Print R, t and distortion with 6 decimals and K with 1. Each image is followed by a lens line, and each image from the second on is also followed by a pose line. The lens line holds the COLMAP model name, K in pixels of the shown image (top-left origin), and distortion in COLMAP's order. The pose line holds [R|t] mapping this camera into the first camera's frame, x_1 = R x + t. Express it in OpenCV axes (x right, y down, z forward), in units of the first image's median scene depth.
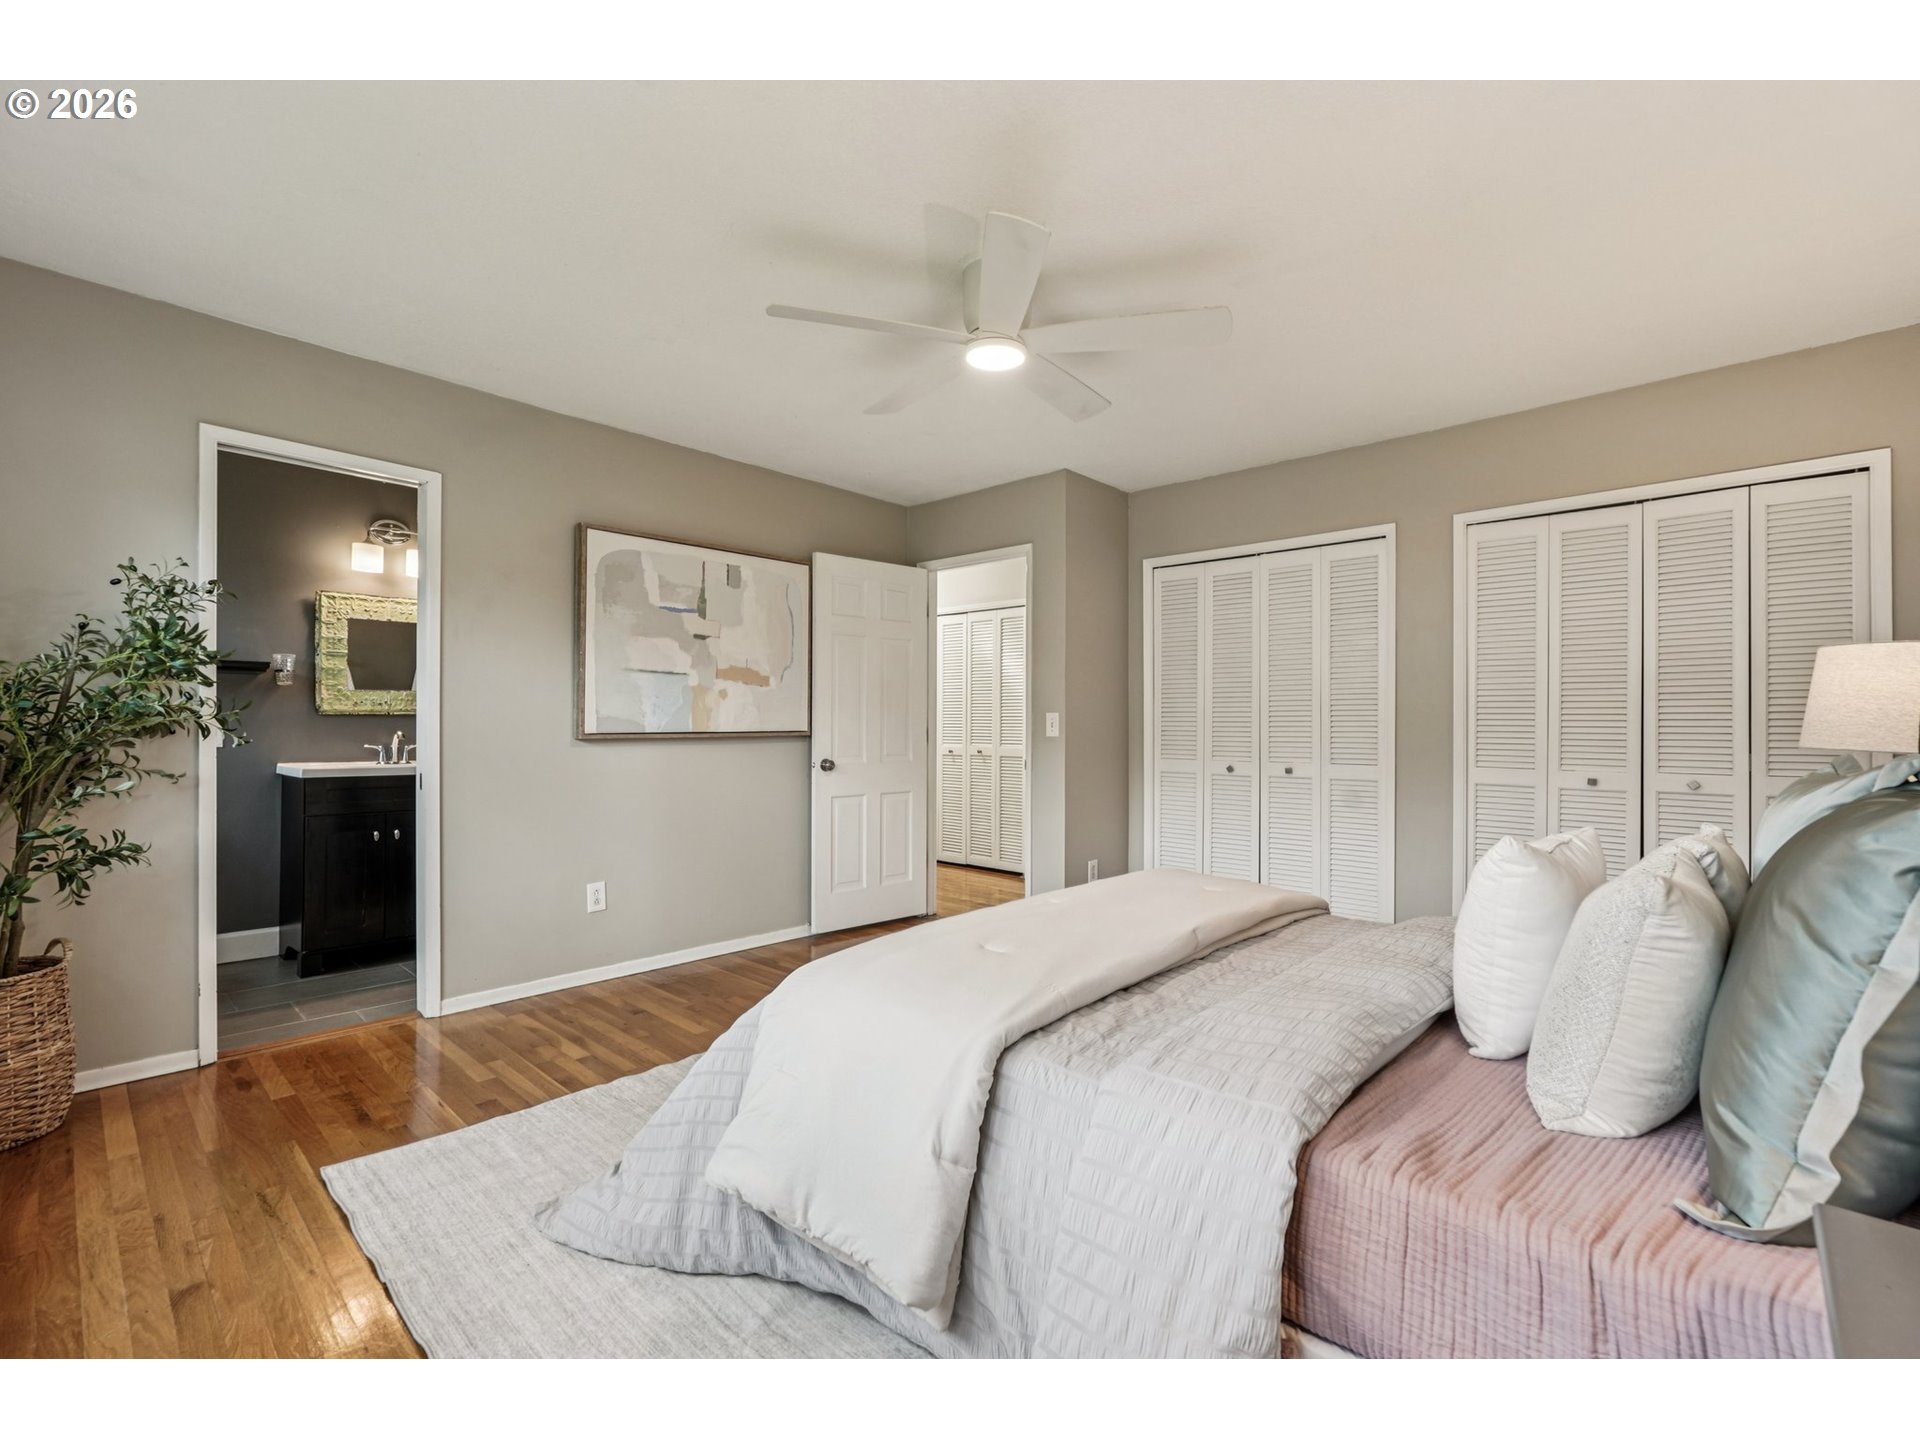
lens RADIAL K [[856.2, 0, 957.6], [0, 856.2, 730.5], [0, 0, 1]] dist [-0.005919, -0.000520]
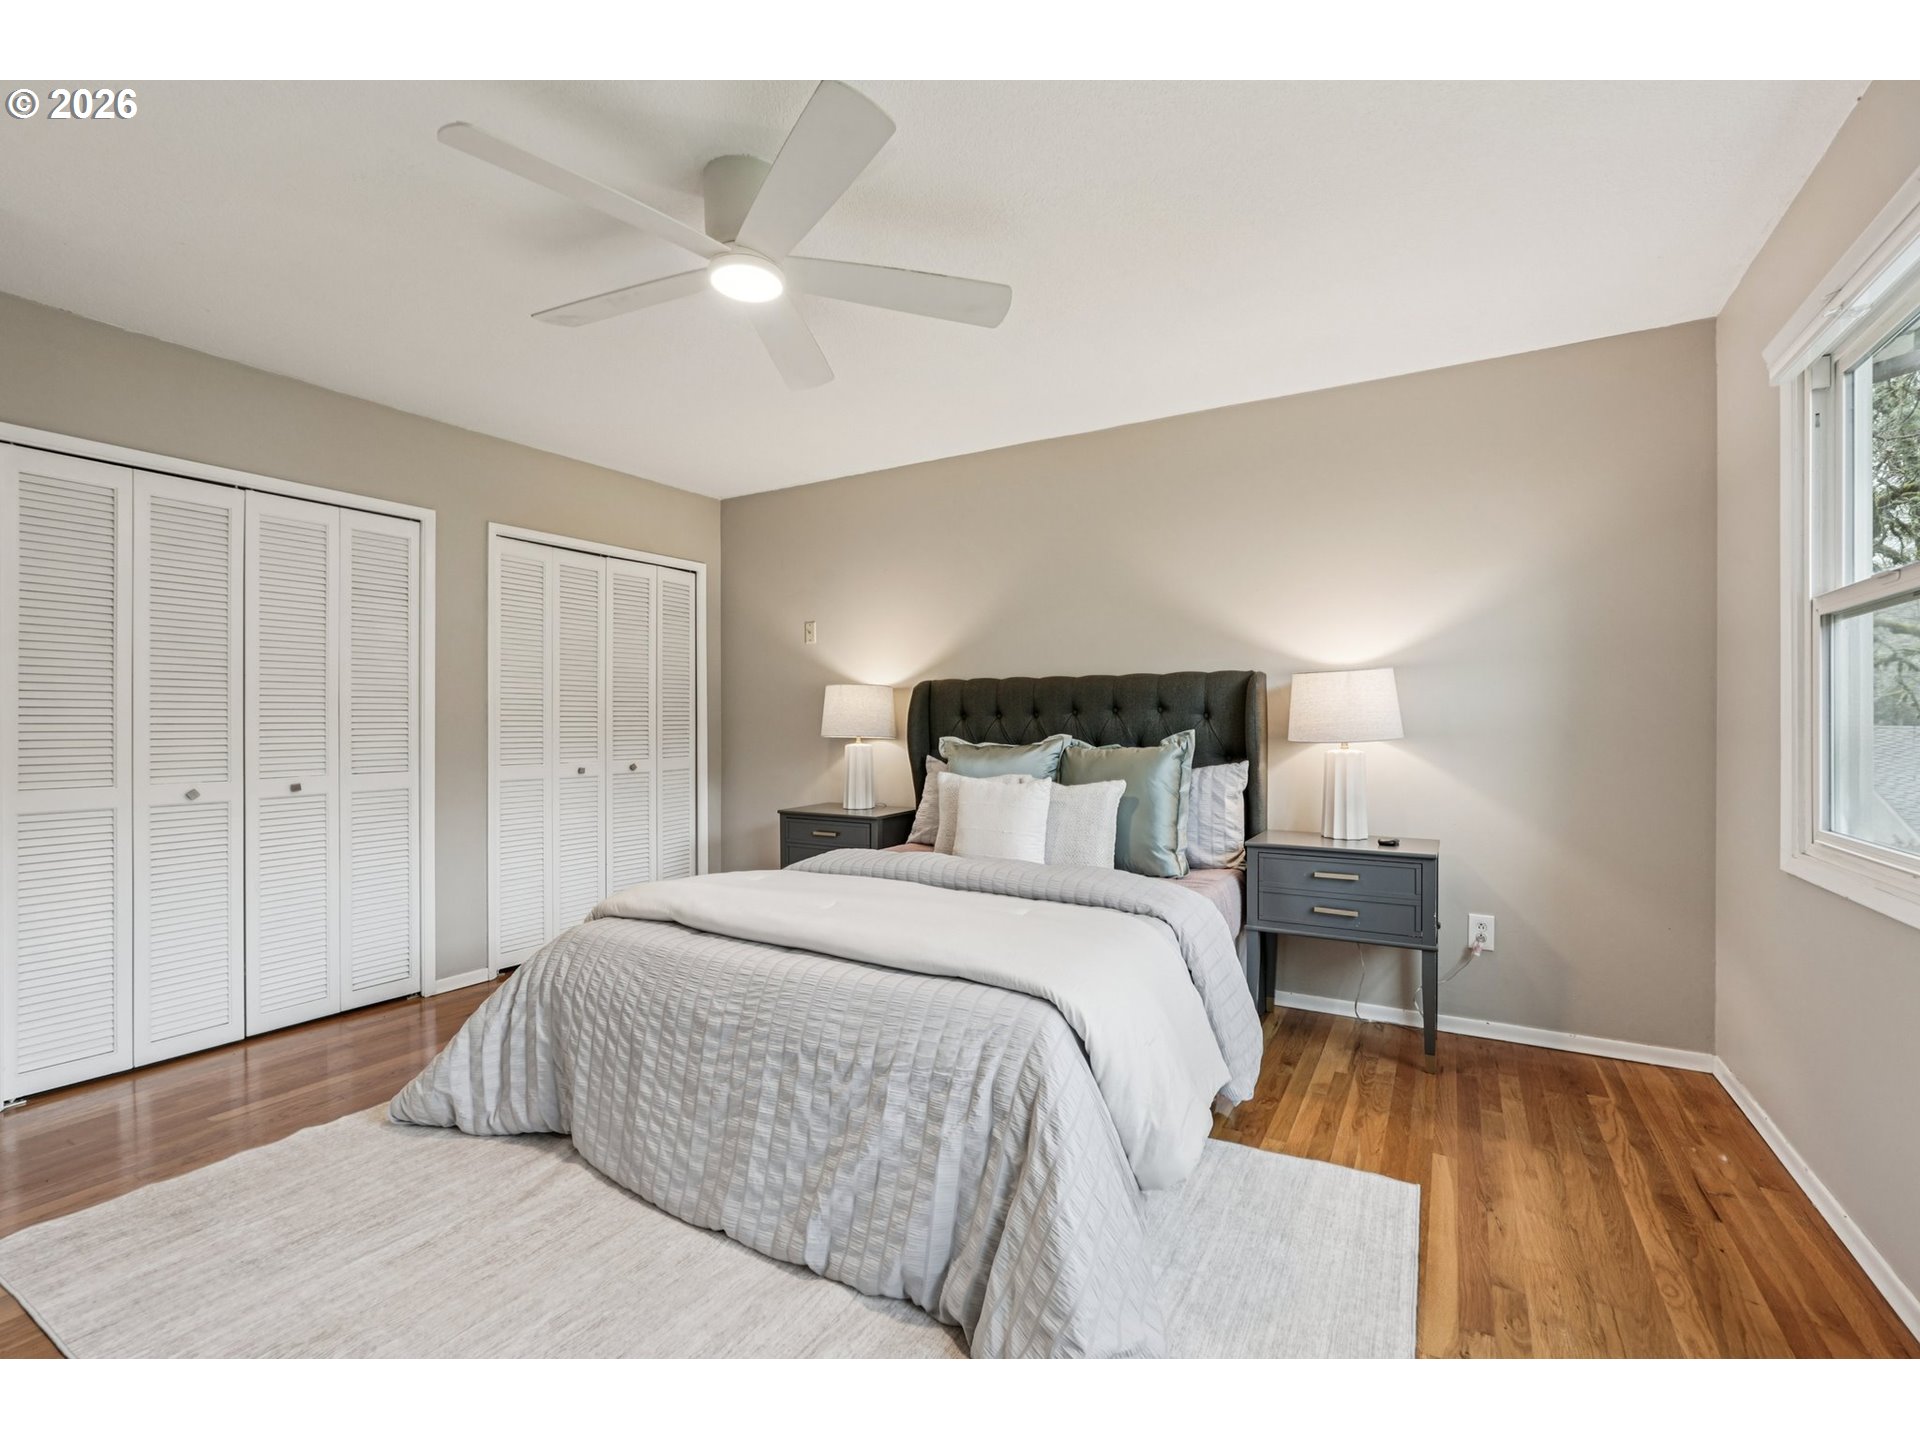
lens RADIAL K [[856.2, 0, 957.6], [0, 856.2, 730.5], [0, 0, 1]] dist [-0.005919, -0.000520]
pose [[-0.213629, -0.003489, 0.976909, -0.523195], [0.021413, 0.999737, 0.008253, 0.002731], [-0.976680, 0.022681, -0.213498, 0.639810]]
